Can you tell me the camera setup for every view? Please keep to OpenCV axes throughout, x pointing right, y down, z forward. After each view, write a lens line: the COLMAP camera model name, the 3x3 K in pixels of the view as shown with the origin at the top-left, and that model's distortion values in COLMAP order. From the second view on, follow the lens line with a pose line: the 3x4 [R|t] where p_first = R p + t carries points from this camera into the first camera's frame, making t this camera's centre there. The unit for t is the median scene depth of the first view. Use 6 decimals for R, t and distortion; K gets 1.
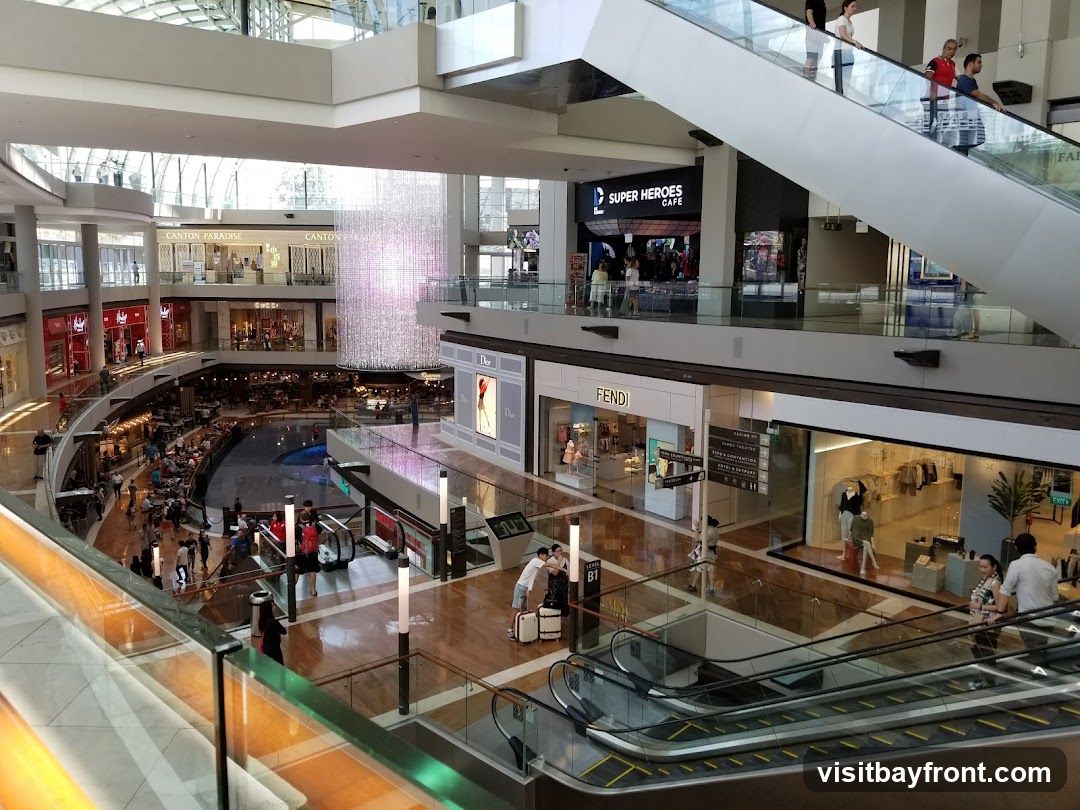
lens RADIAL K [[878.6, 0, 526.2], [0, 878.6, 391.0], [0, 0, 1]] dist [0.146297, -0.291390]
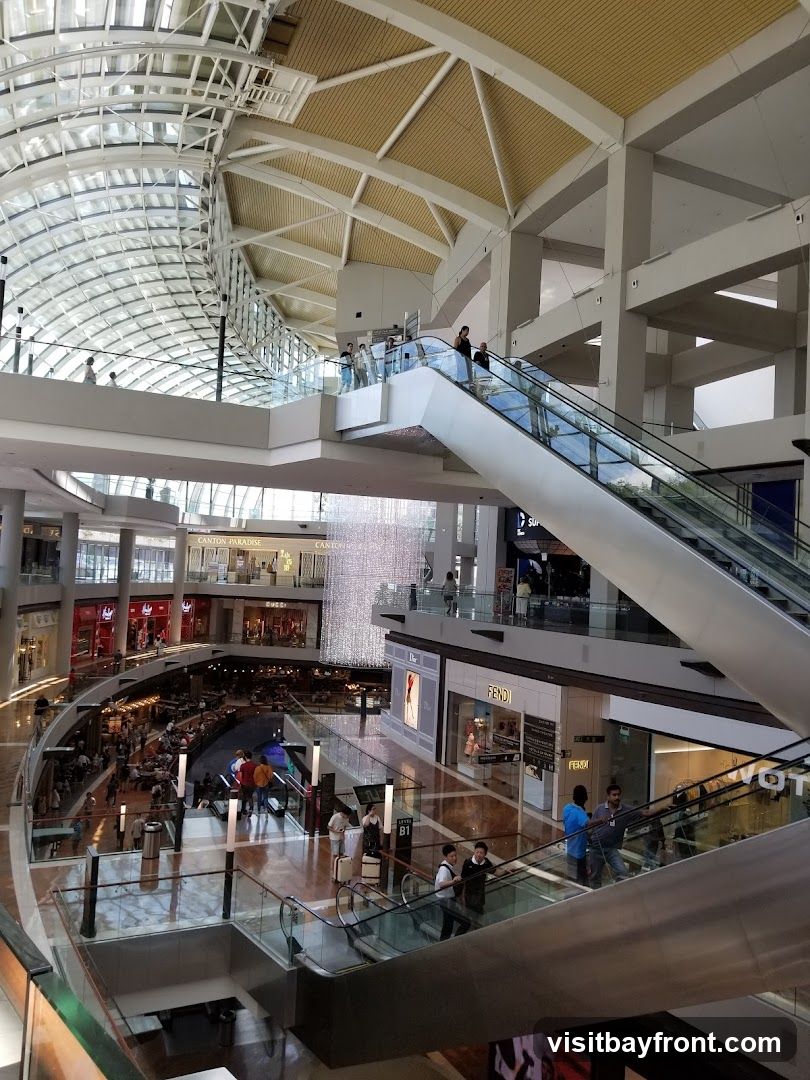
lens RADIAL K [[878.6, 0, 405.0], [0, 878.6, 540.0], [0, 0, 1]] dist [0.146297, -0.291390]
pose [[0.984237, 0.034923, -0.173372, 0.097459], [-0.065696, 0.982361, -0.175077, 0.010909], [0.164200, 0.183707, 0.969170, -0.091474]]
